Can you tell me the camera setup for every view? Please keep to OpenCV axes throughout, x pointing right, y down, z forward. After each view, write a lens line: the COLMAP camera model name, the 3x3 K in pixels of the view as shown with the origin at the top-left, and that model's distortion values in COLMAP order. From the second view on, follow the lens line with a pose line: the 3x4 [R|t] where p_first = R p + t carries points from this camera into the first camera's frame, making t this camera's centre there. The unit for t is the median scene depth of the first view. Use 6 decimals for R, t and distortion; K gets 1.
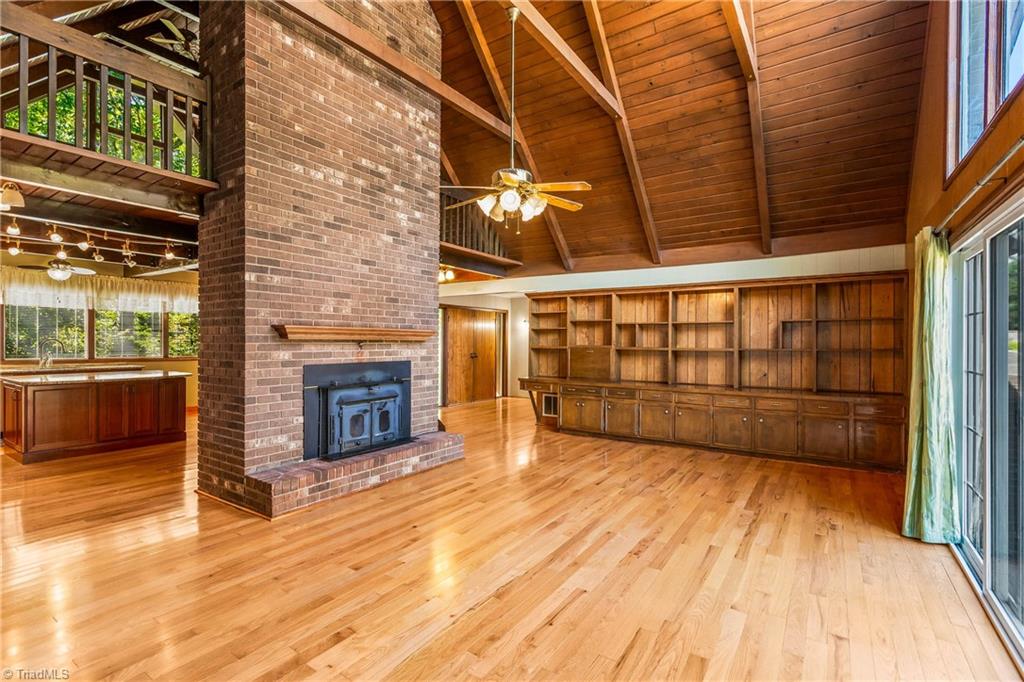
lens RADIAL K [[469.7, 0, 504.8], [0, 469.7, 342.2], [0, 0, 1]] dist [0.002678, -0.001391]
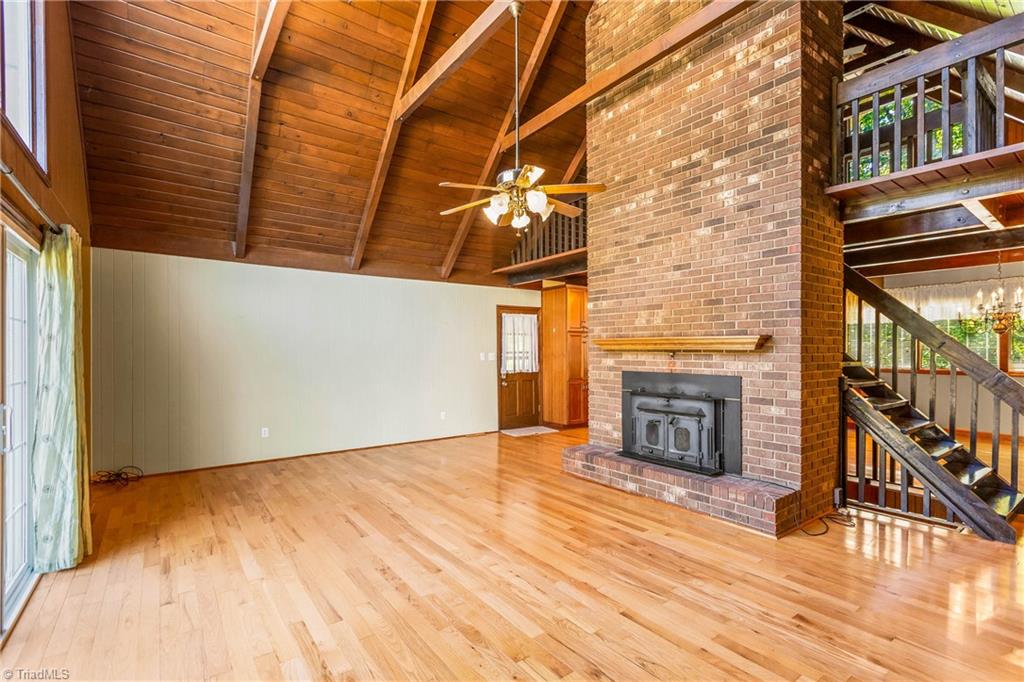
lens RADIAL K [[469.7, 0, 522.5], [0, 469.7, 353.5], [0, 0, 1]] dist [0.002678, -0.001391]
pose [[-0.301732, 0.003768, -0.953385, 0.718219], [-0.004060, 0.999978, 0.005237, -0.000712], [0.953384, 0.005451, -0.301710, 1.008827]]
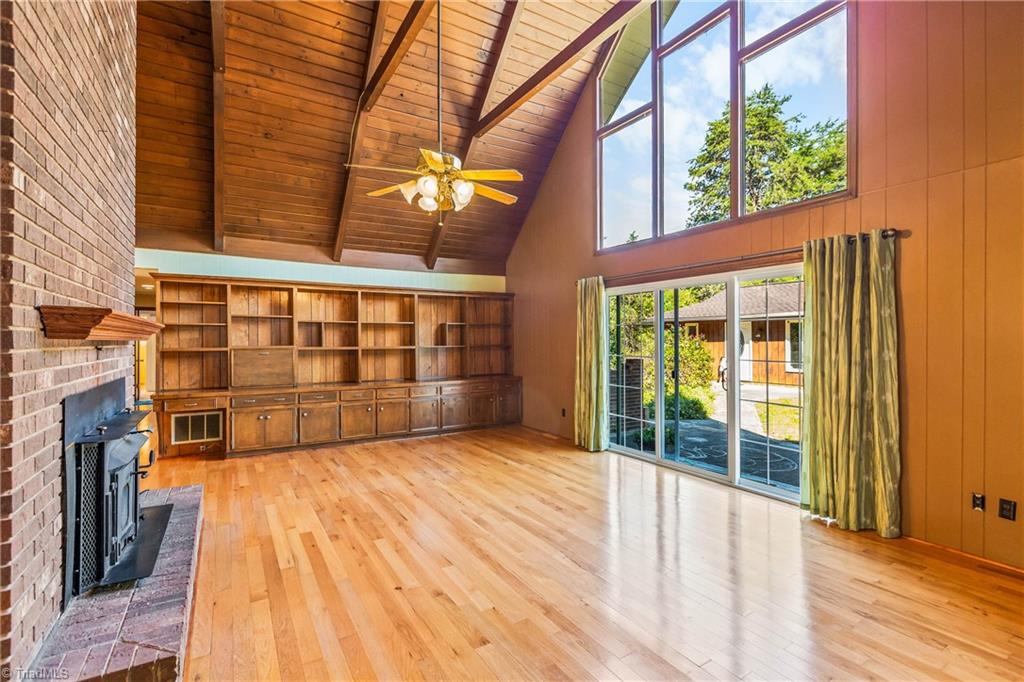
lens RADIAL K [[469.7, 0, 504.6], [0, 469.7, 336.7], [0, 0, 1]] dist [0.002678, -0.001391]
pose [[0.415727, 0.002377, 0.909486, -0.597454], [0.006641, 0.999962, -0.005649, -0.003071], [-0.909465, 0.008388, 0.415696, 0.393221]]
